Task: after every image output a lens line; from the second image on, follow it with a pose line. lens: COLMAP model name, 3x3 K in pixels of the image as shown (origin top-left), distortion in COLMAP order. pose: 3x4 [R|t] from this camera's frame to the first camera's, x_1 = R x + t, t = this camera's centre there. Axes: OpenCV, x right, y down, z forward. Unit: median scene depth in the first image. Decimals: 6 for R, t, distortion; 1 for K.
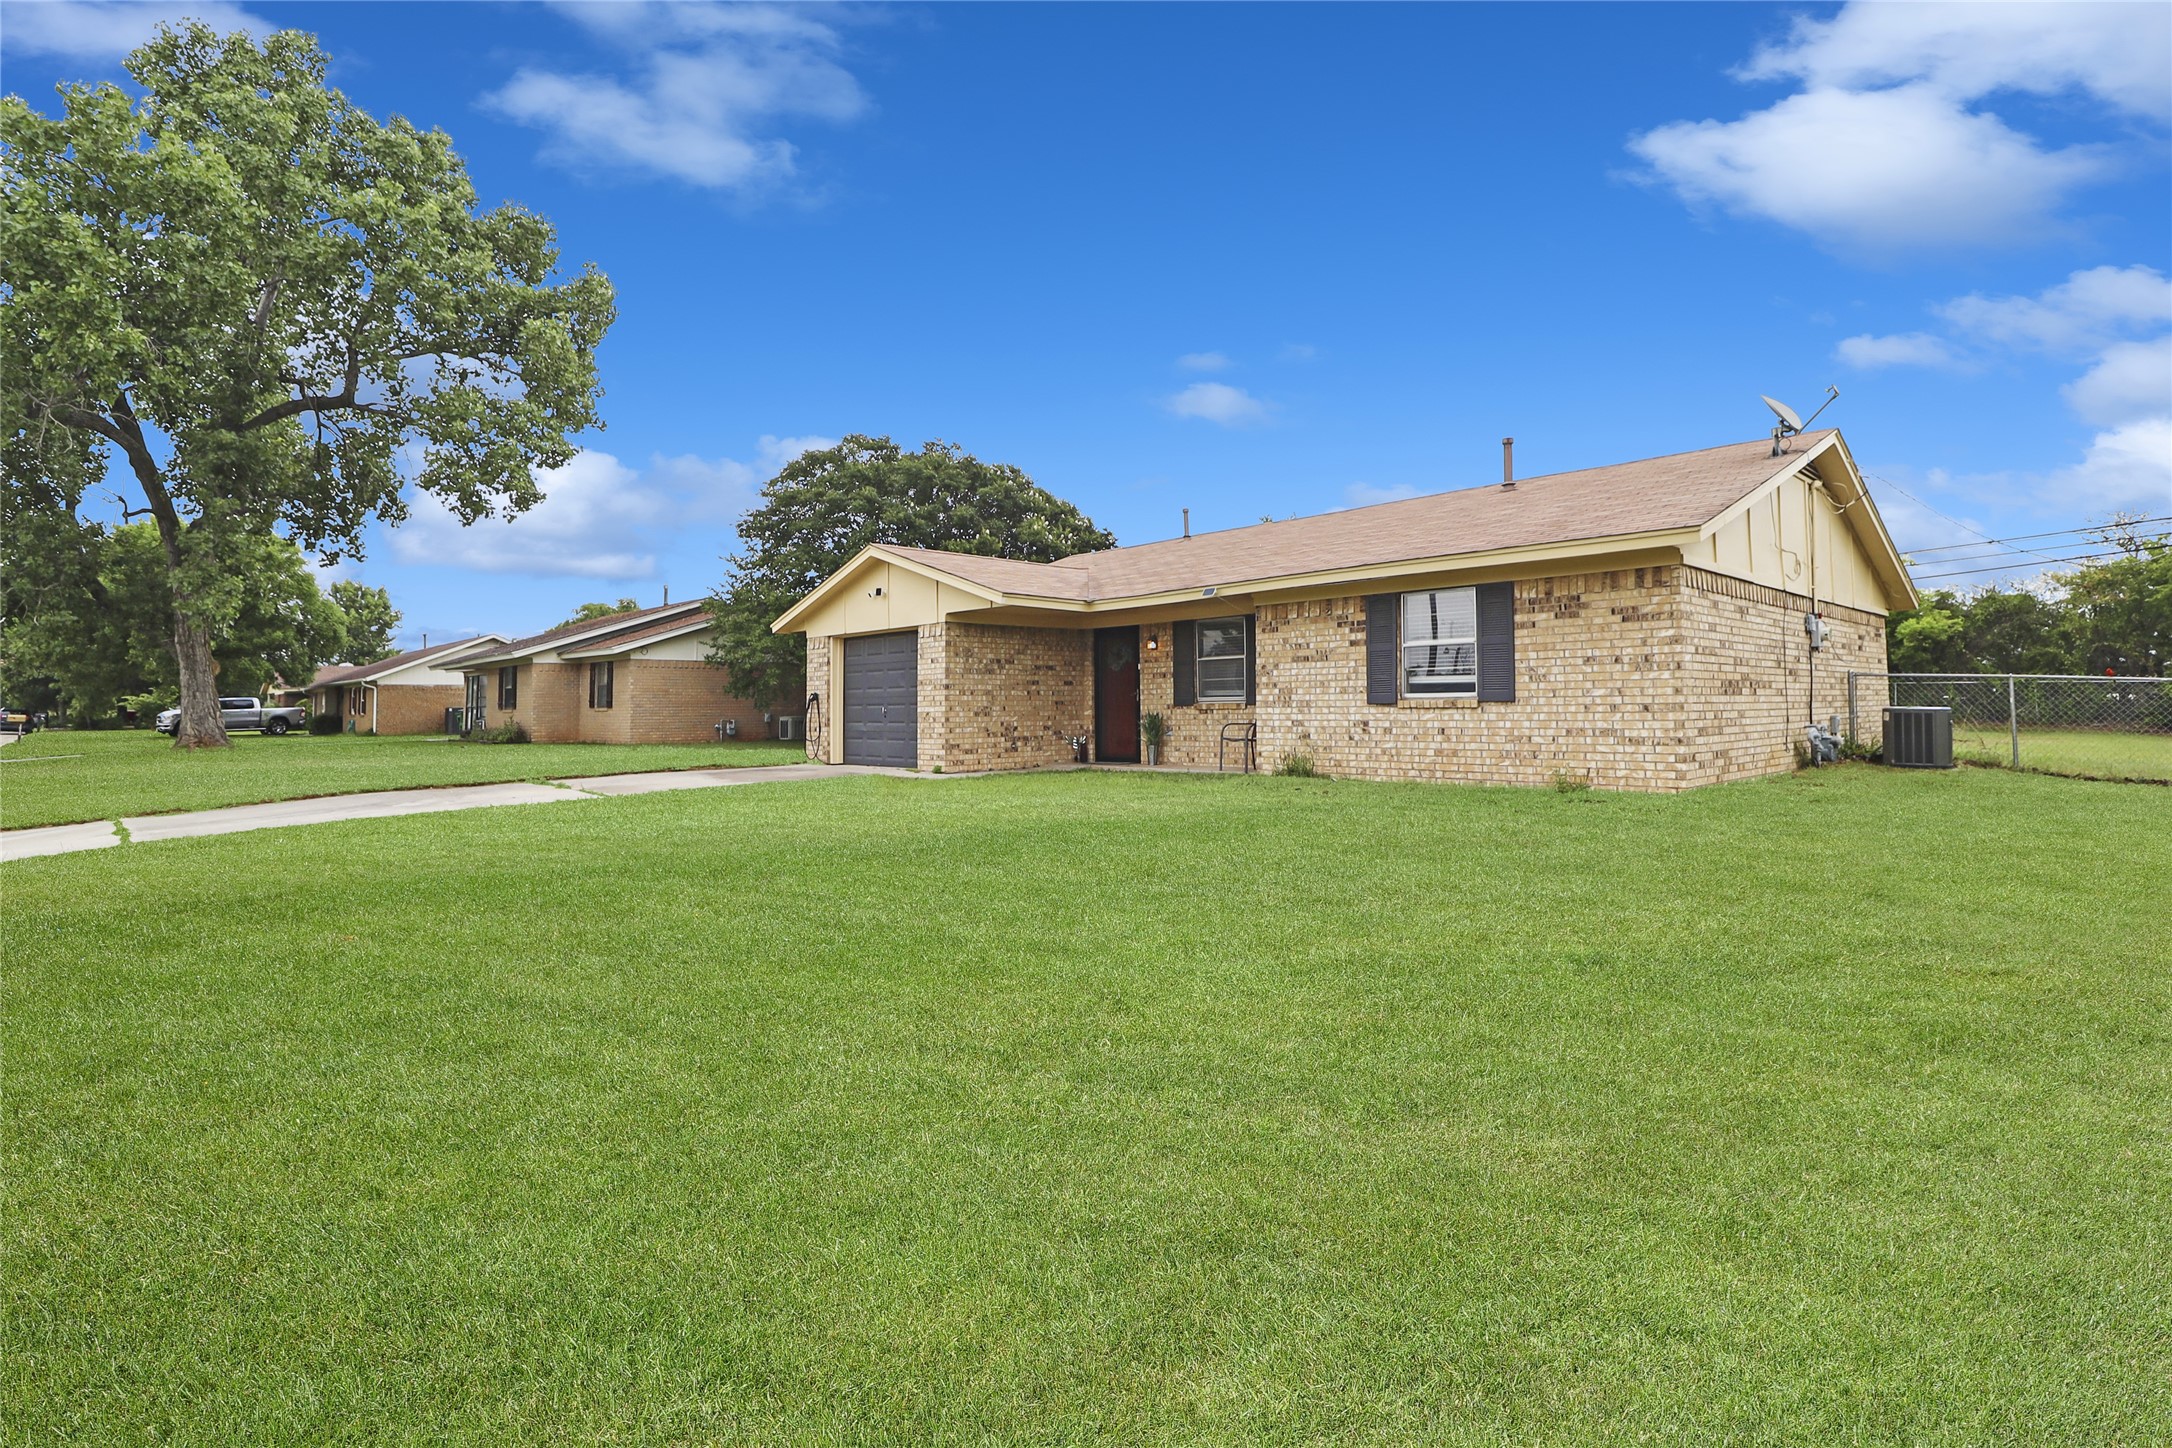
lens RADIAL K [[1026.2, 0, 1078.8], [0, 1026.2, 664.3], [0, 0, 1]] dist [-0.000177, 0.021535]
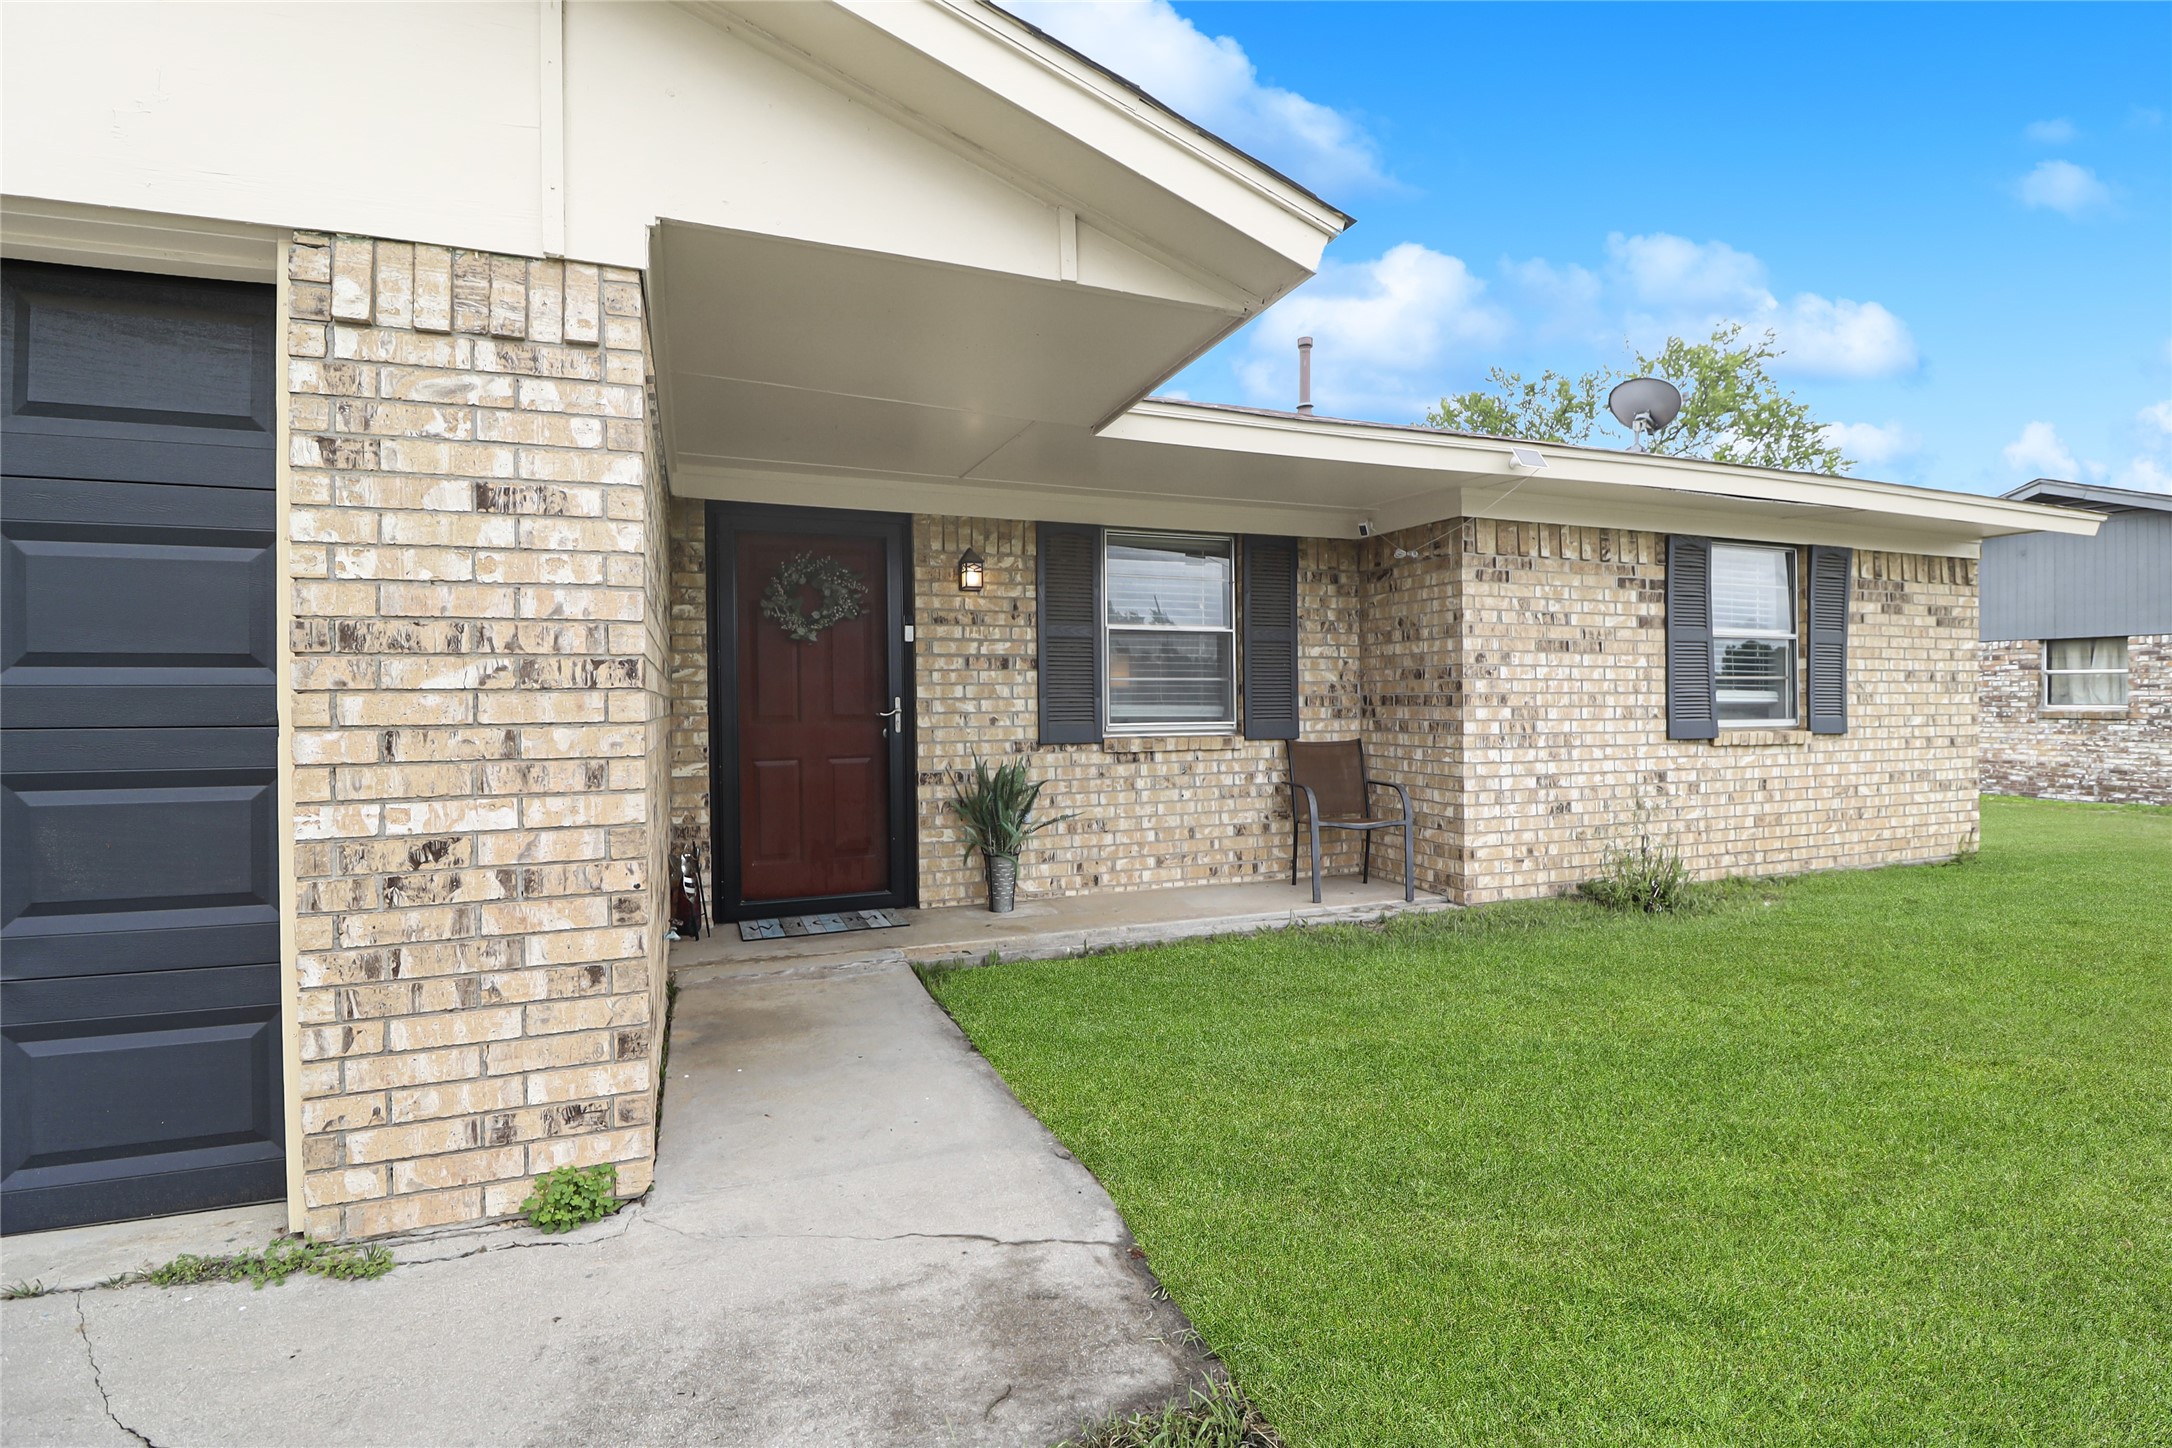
lens RADIAL K [[989.8, 0, 1090.9], [0, 989.8, 708.7], [0, 0, 1]] dist [-0.000218, -0.014681]
pose [[0.388939, 0.003719, 0.921256, -0.297199], [-0.039310, 0.999148, 0.012563, 0.027555], [-0.920424, -0.041100, 0.388754, 1.054666]]
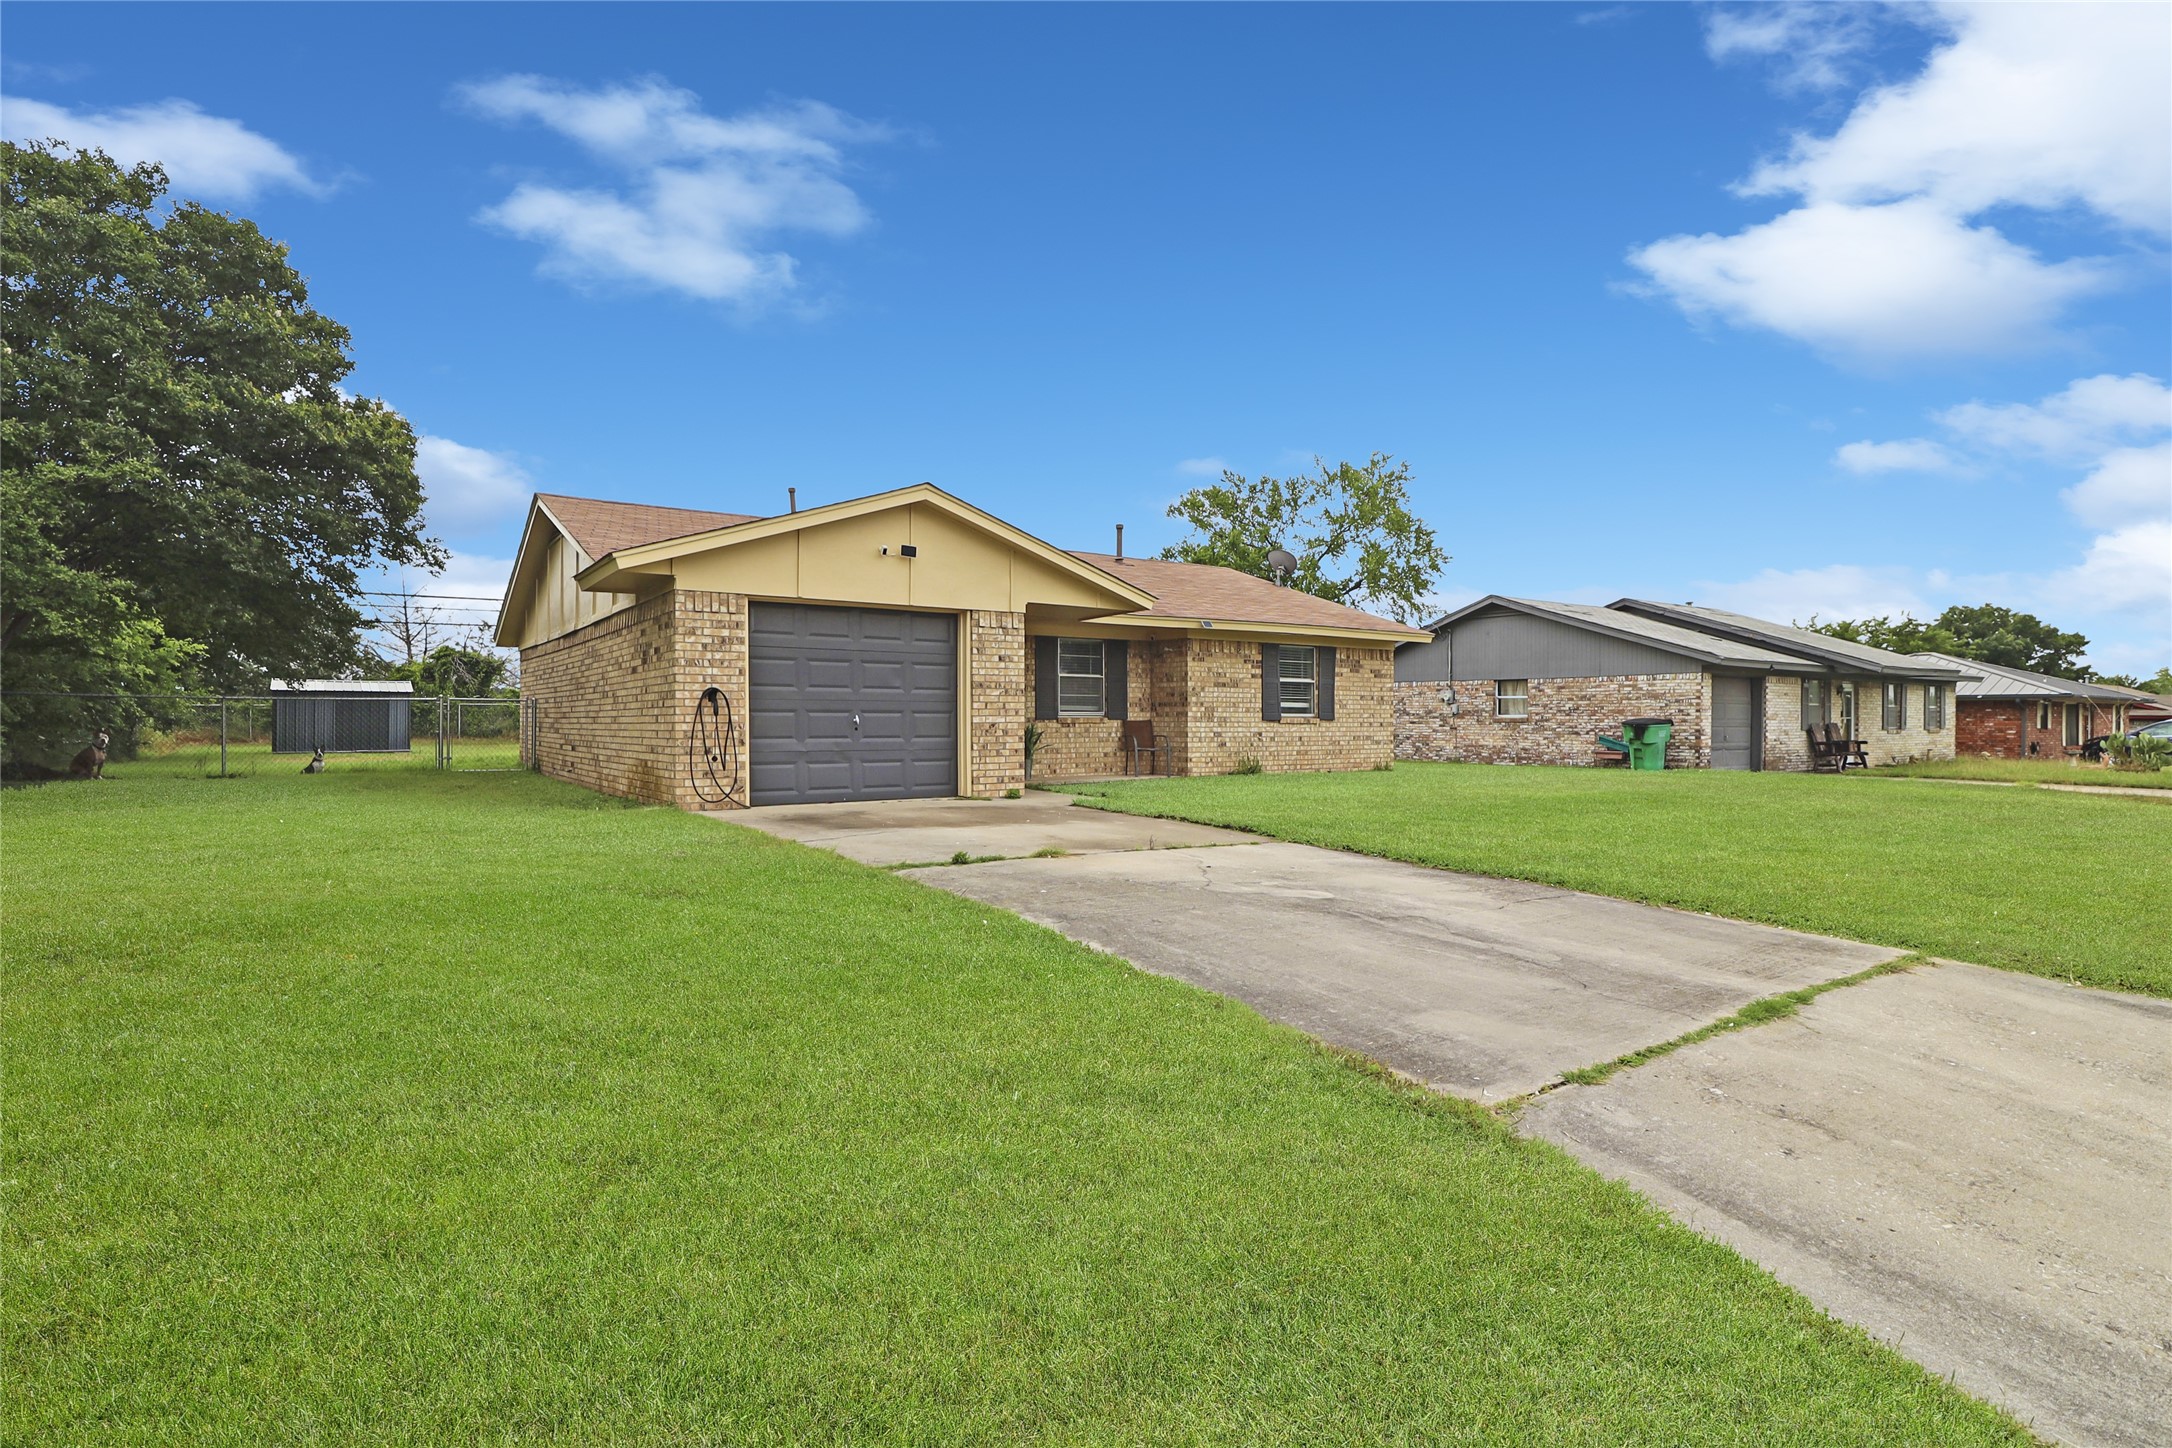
lens RADIAL K [[1034.6, 0, 1086.0], [0, 1034.6, 724.0], [0, 0, 1]] dist [-0.000227, -0.000137]
pose [[0.168645, 0.008866, 0.985637, -1.129938], [-0.046069, 0.998938, -0.001103, 0.055291], [-0.984600, -0.045221, 0.168874, 0.978233]]
